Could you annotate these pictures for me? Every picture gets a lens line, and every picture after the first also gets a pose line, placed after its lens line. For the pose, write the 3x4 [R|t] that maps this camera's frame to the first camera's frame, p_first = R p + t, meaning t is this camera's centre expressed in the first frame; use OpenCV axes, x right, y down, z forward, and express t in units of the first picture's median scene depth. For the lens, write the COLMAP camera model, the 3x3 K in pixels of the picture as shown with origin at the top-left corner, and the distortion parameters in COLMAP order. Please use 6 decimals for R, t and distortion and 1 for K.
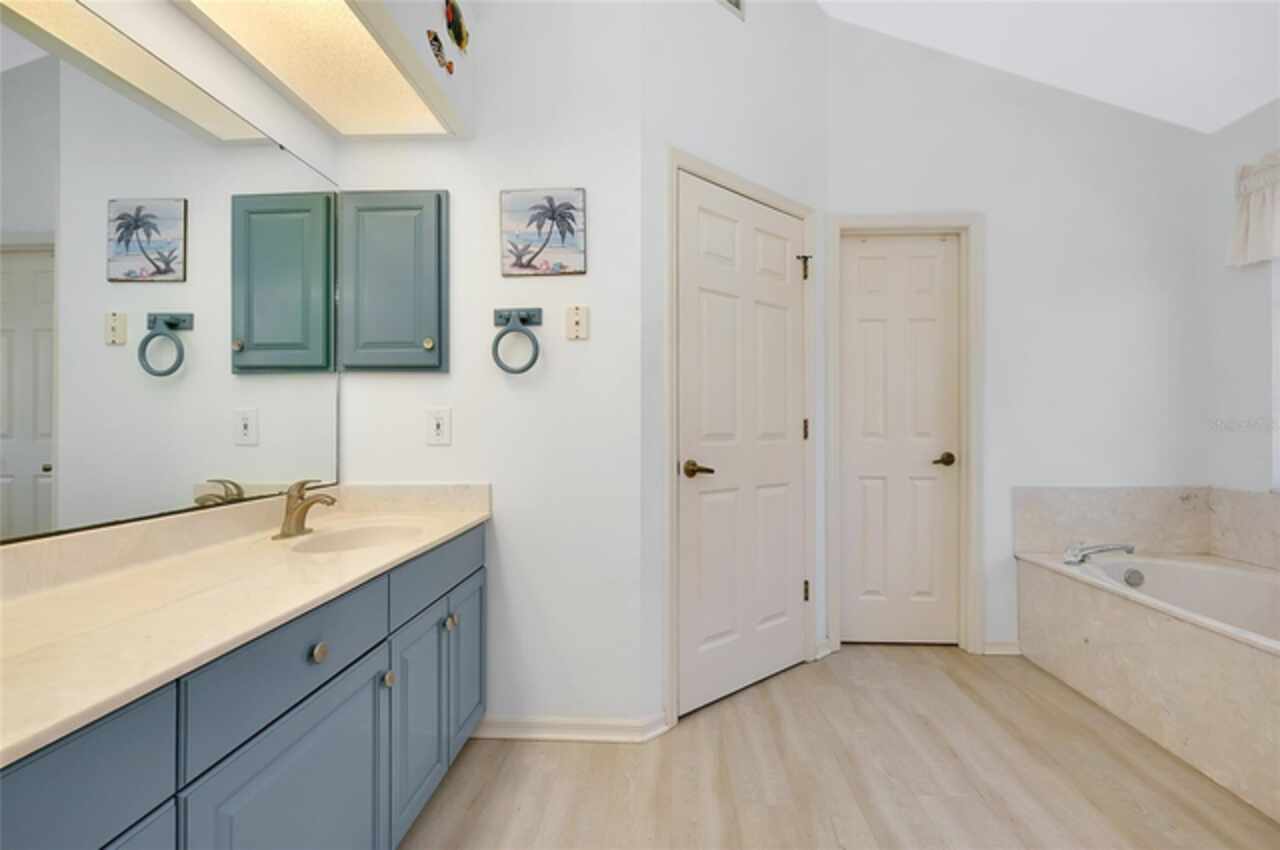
lens RADIAL K [[566.8, 0, 661.6], [0, 566.8, 425.2], [0, 0, 1]] dist [-0.006620, 0.000938]
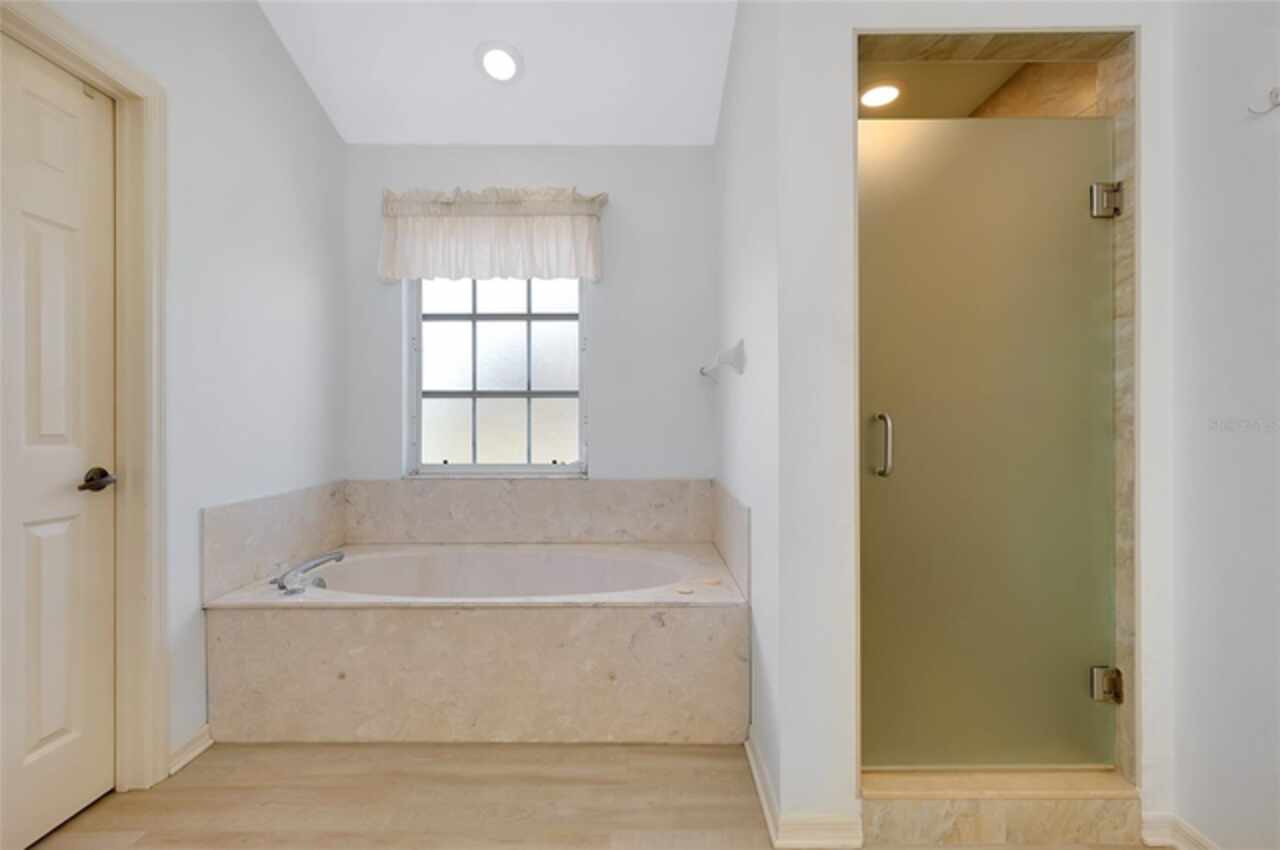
lens RADIAL K [[566.8, 0, 639.3], [0, 566.8, 419.7], [0, 0, 1]] dist [-0.006620, 0.000938]
pose [[-0.026391, 0.002115, 0.999649, -0.091104], [-0.001484, 0.999997, -0.002155, -0.000359], [-0.999651, -0.001540, -0.026388, 0.501349]]
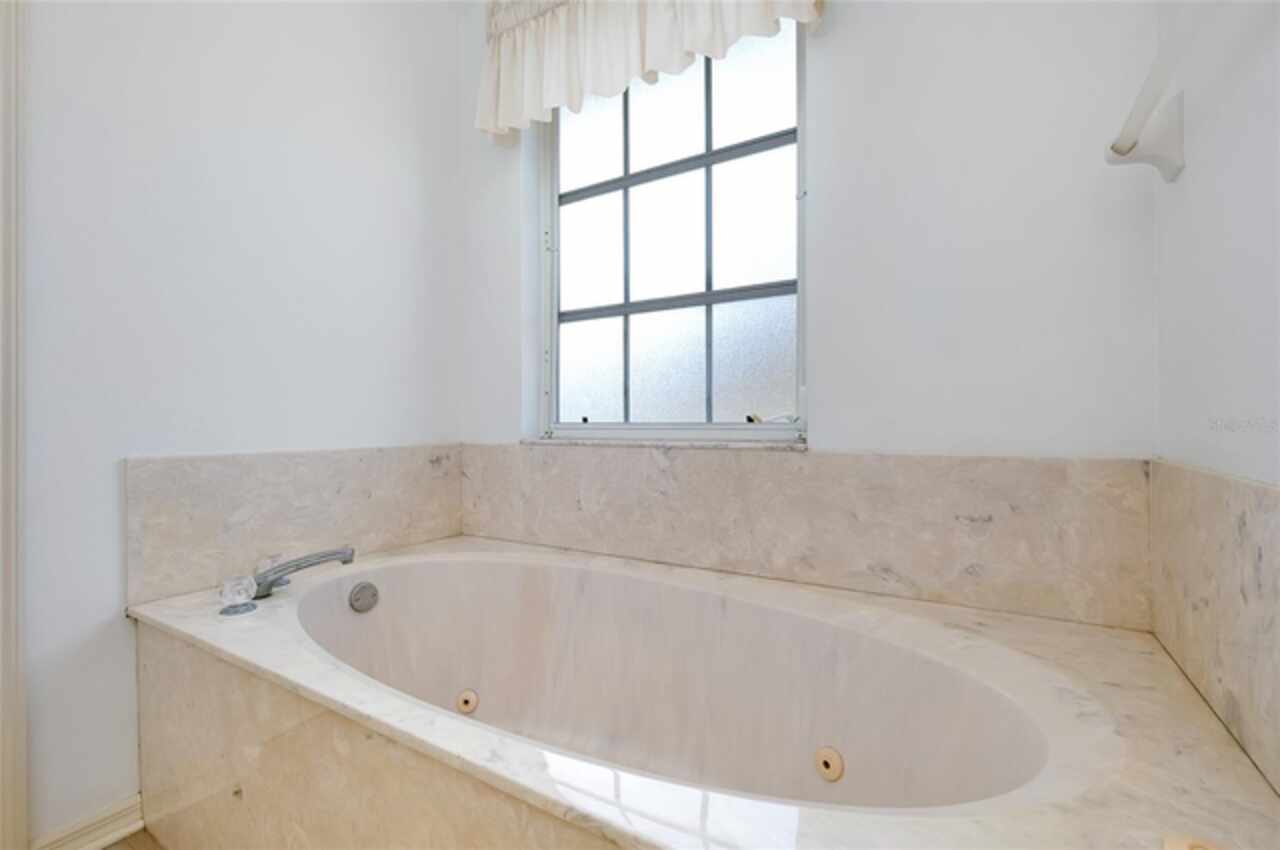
lens RADIAL K [[566.8, 0, 636.3], [0, 566.8, 424.5], [0, 0, 1]] dist [-0.006620, 0.000938]
pose [[0.497566, -0.009135, 0.867378, 0.459072], [0.001548, 0.999952, 0.009644, 0.080976], [-0.867425, -0.003455, 0.497556, 0.448367]]
